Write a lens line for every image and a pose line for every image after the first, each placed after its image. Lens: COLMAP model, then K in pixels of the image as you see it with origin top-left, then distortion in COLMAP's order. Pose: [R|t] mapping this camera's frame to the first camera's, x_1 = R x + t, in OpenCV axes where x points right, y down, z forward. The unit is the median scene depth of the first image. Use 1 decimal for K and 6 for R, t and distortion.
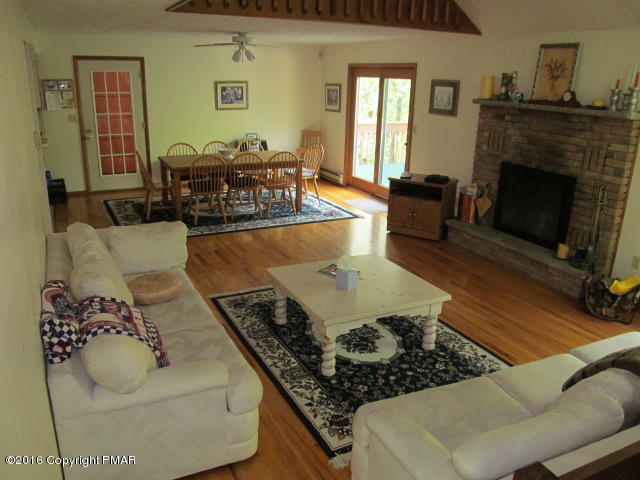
lens RADIAL K [[537.1, 0, 320.0], [0, 537.1, 240.0], [0, 0, 1]] dist [-0.055143, 0.002098]
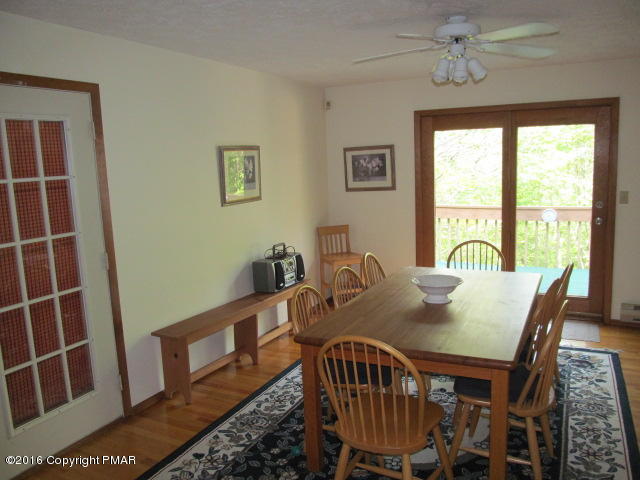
lens RADIAL K [[537.1, 0, 320.0], [0, 537.1, 240.0], [0, 0, 1]] dist [-0.055143, 0.002098]
pose [[0.793835, -0.138876, 0.592064, -0.446299], [0.232715, 0.968844, -0.084769, -0.167407], [-0.561845, 0.205074, 0.801420, 0.629250]]
